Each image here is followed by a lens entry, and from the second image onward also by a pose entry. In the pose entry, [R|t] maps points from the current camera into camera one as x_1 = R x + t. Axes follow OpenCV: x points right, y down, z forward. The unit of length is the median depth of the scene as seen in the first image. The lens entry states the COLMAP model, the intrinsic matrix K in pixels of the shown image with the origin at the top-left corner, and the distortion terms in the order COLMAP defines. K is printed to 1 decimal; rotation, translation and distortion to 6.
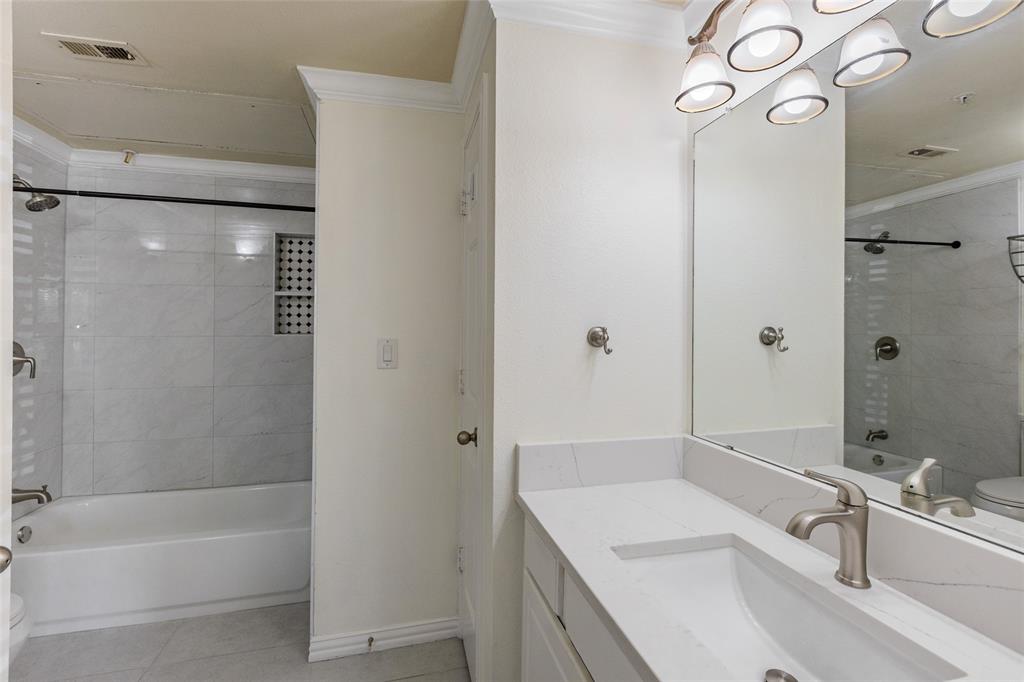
lens RADIAL K [[457.5, 0, 513.5], [0, 457.5, 321.2], [0, 0, 1]] dist [0.003275, 0.000435]
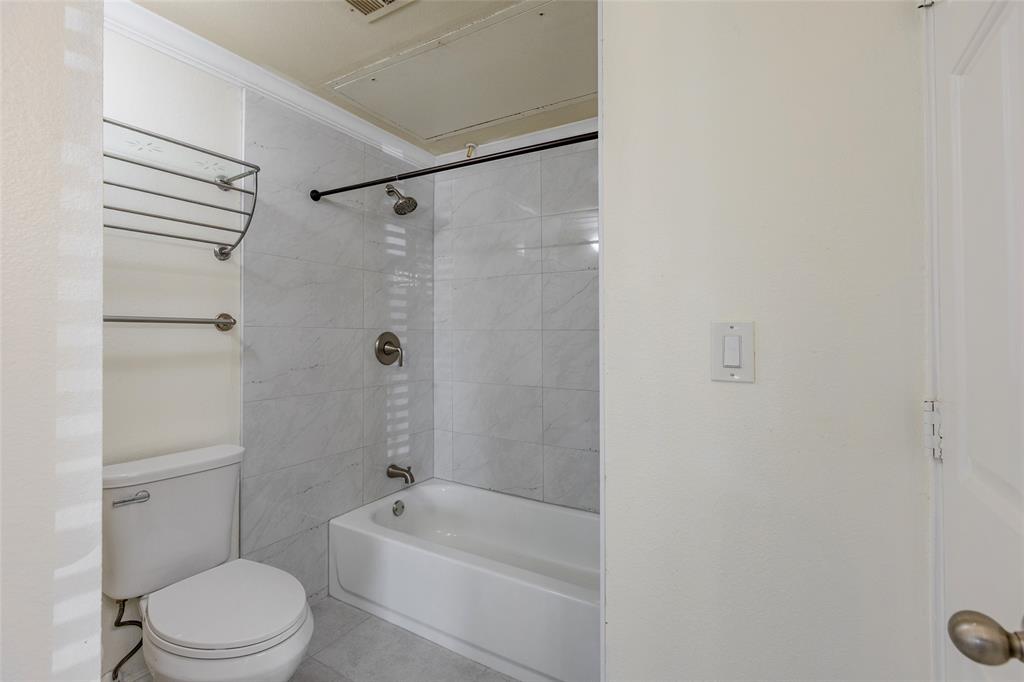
lens RADIAL K [[457.5, 0, 513.5], [0, 457.5, 321.2], [0, 0, 1]] dist [0.003275, 0.000435]
pose [[0.699625, -0.021153, -0.714197, -0.079444], [0.013460, 0.999774, -0.016427, 0.038916], [0.714383, 0.001880, 0.699752, 0.445388]]
